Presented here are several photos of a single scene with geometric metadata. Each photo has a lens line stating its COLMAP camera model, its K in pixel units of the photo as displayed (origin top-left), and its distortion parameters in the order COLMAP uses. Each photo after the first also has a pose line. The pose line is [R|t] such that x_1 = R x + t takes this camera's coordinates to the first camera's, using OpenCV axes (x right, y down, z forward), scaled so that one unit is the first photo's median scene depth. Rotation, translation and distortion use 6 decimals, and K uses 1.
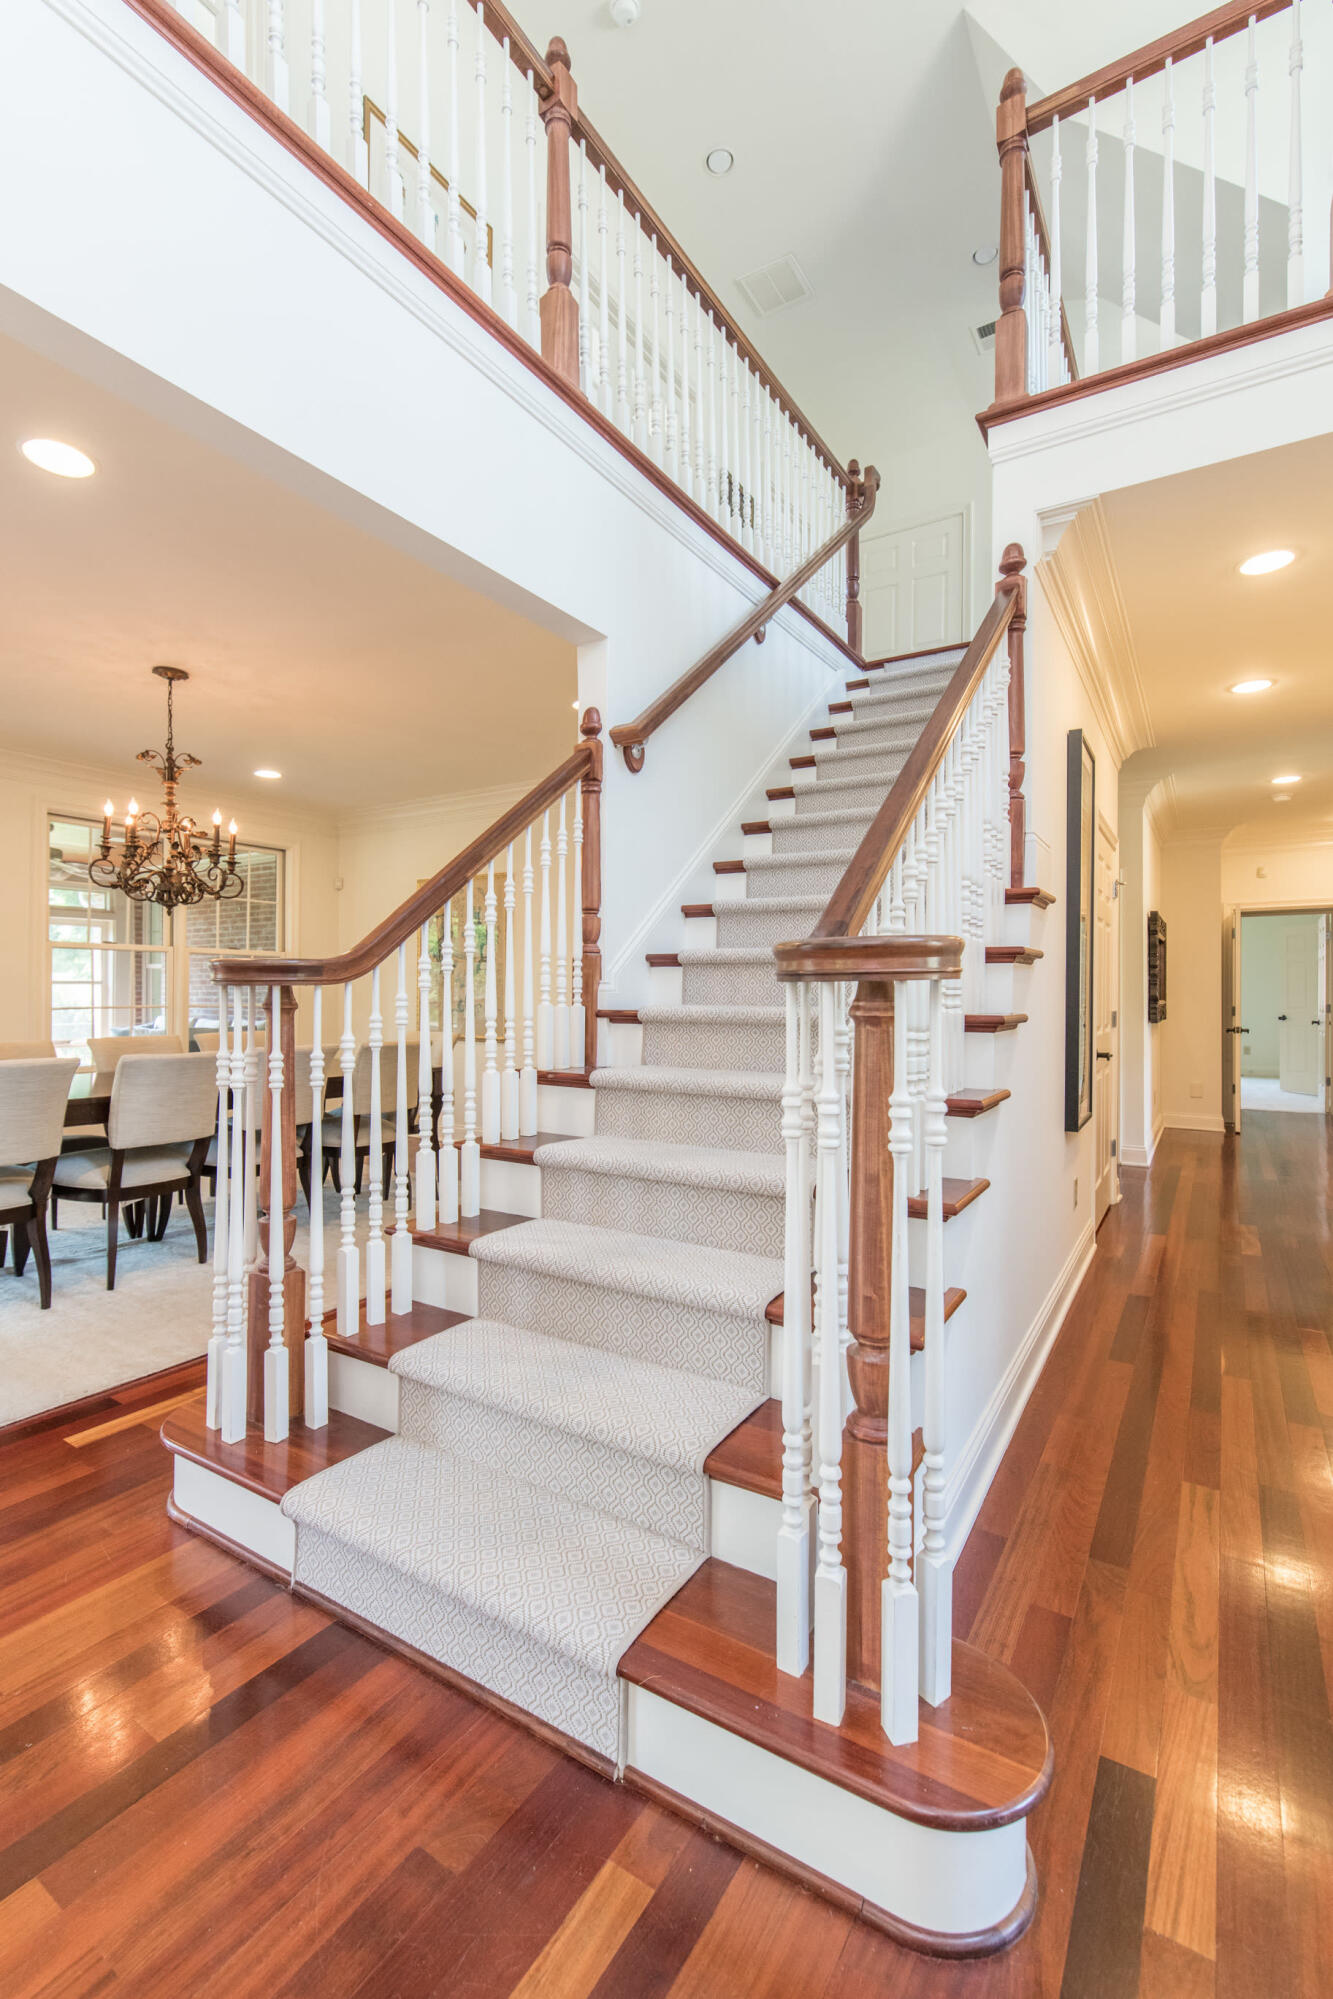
lens RADIAL K [[879.2, 0, 648.0], [0, 879.2, 992.2], [0, 0, 1]] dist [0.021485, 0.000001]
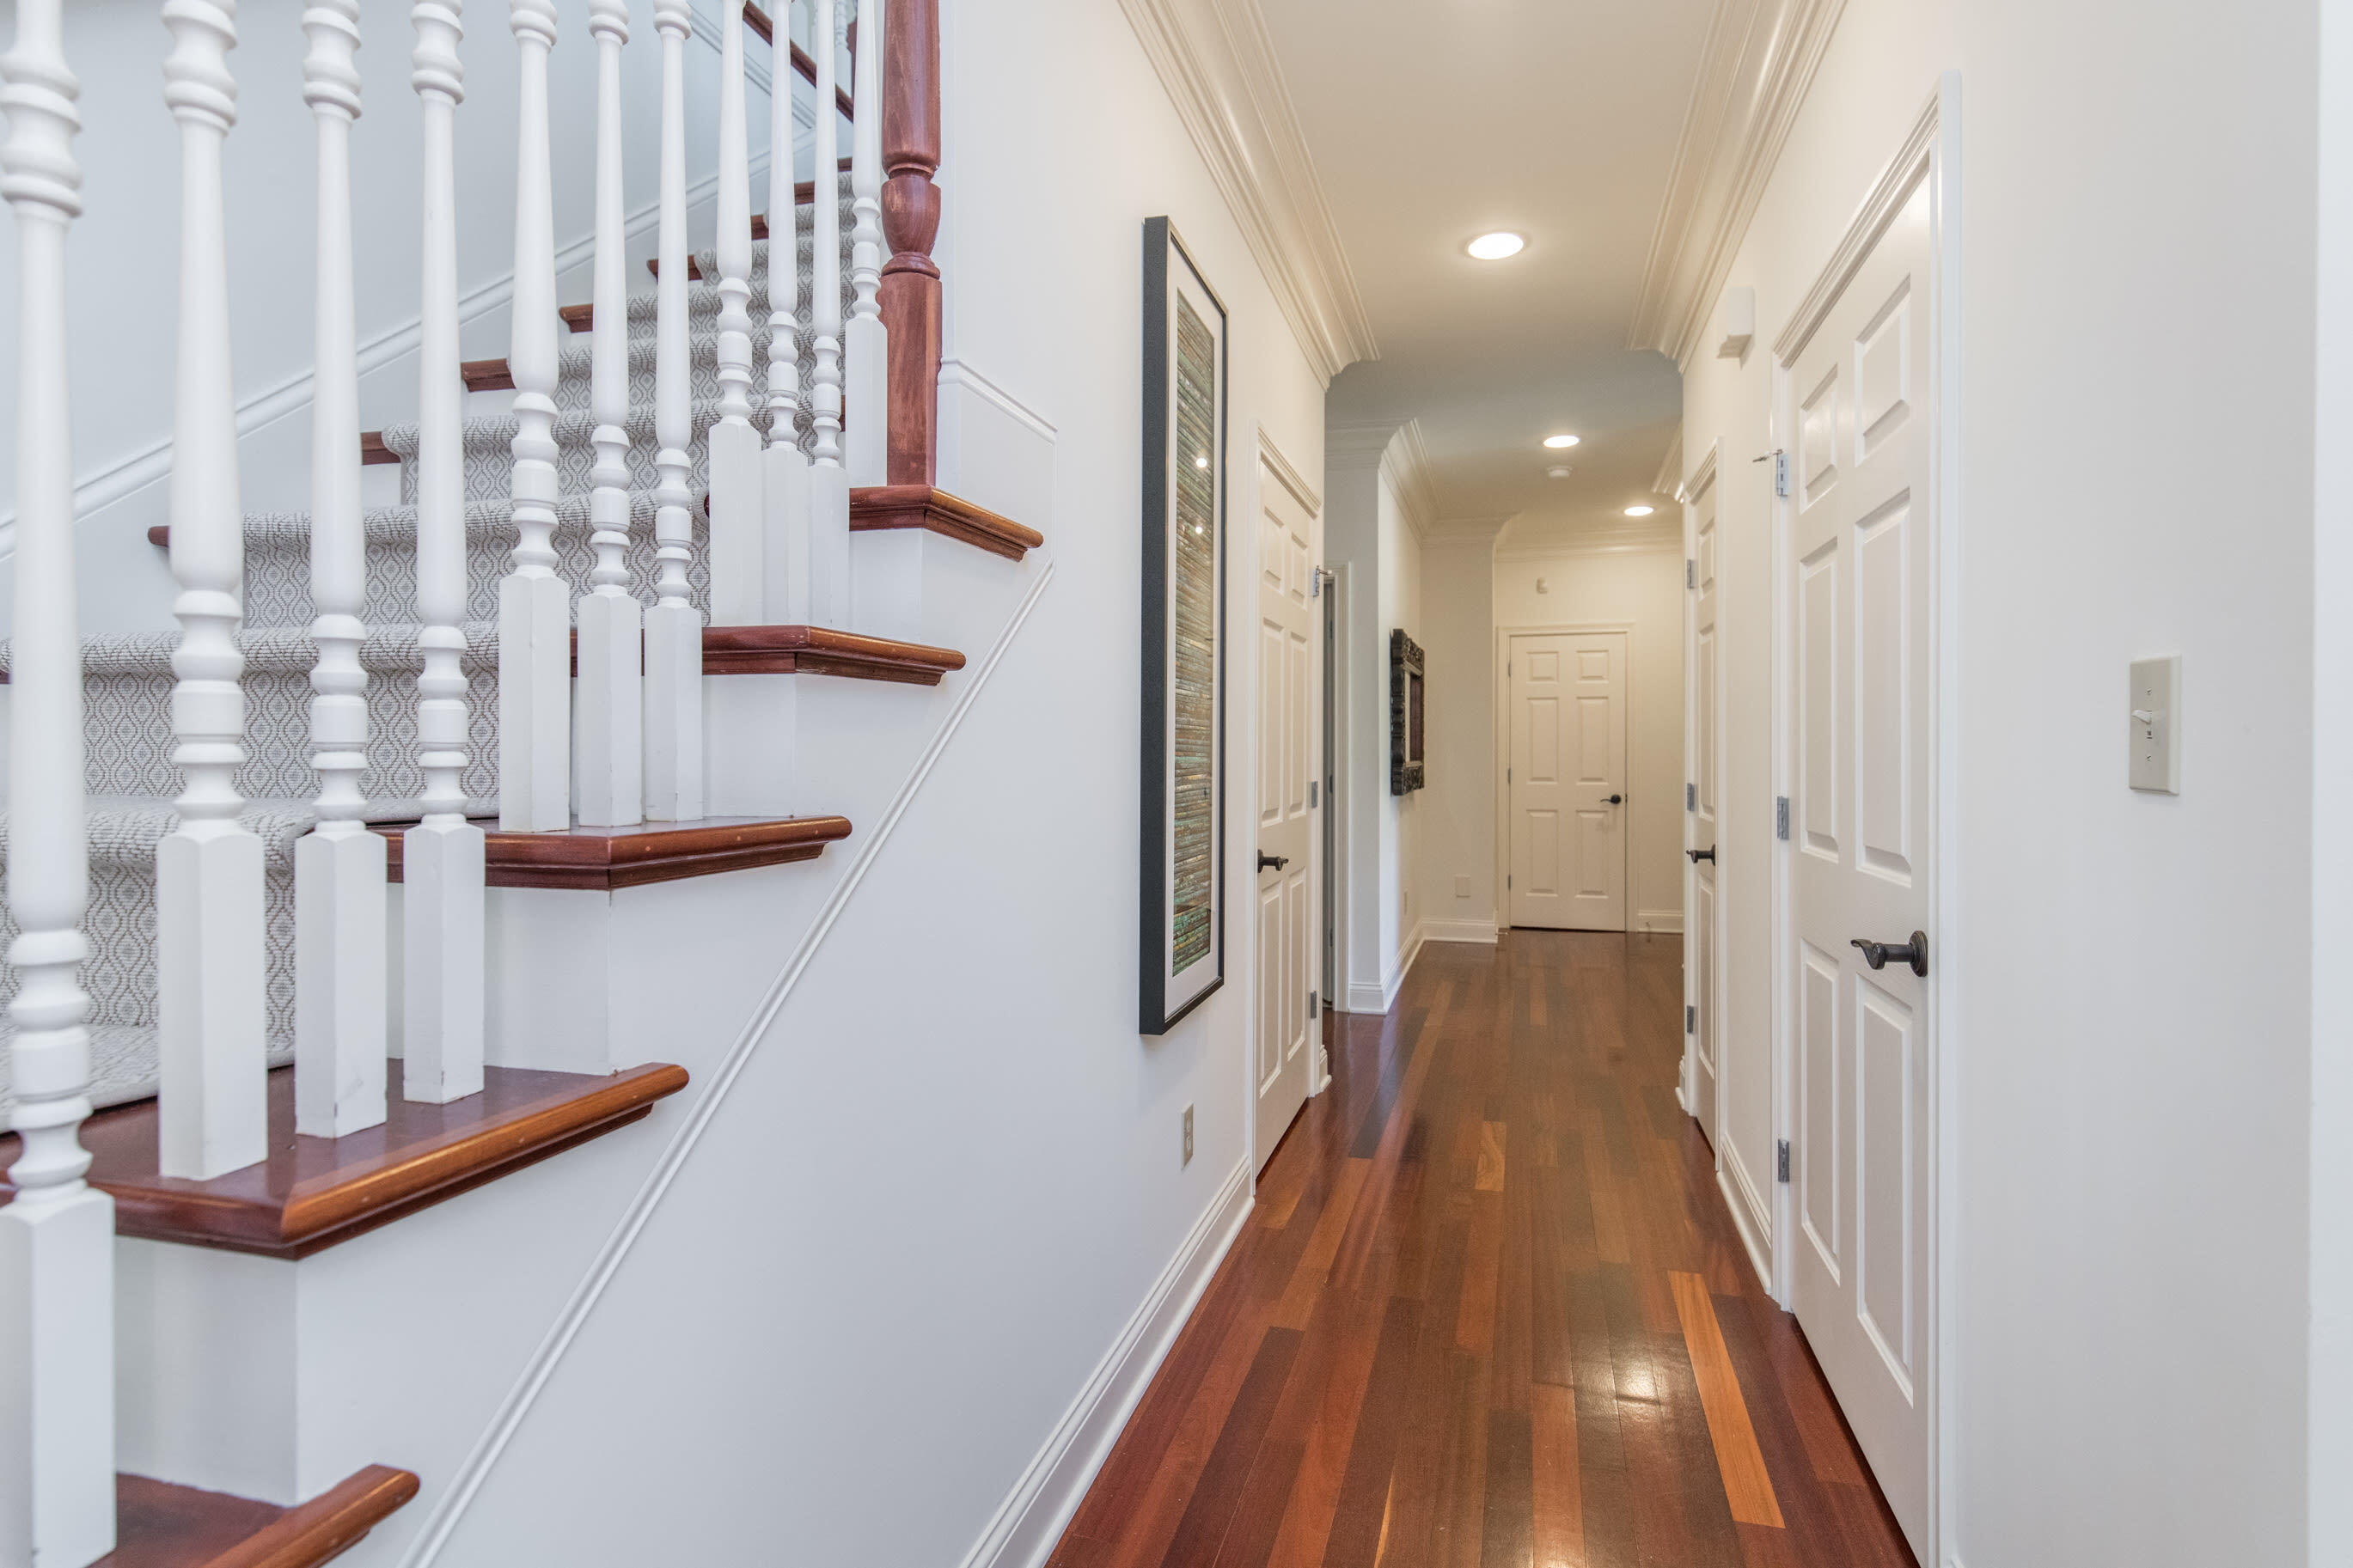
lens RADIAL K [[1147.1, 0, 1200.6], [0, 1147.1, 778.0], [0, 0, 1]] dist [0.020211, 0.000482]
pose [[0.957432, -0.016291, 0.288198, 0.314914], [0.010115, 0.999687, 0.022904, 0.000552], [-0.288481, -0.019013, 0.957297, 0.369844]]
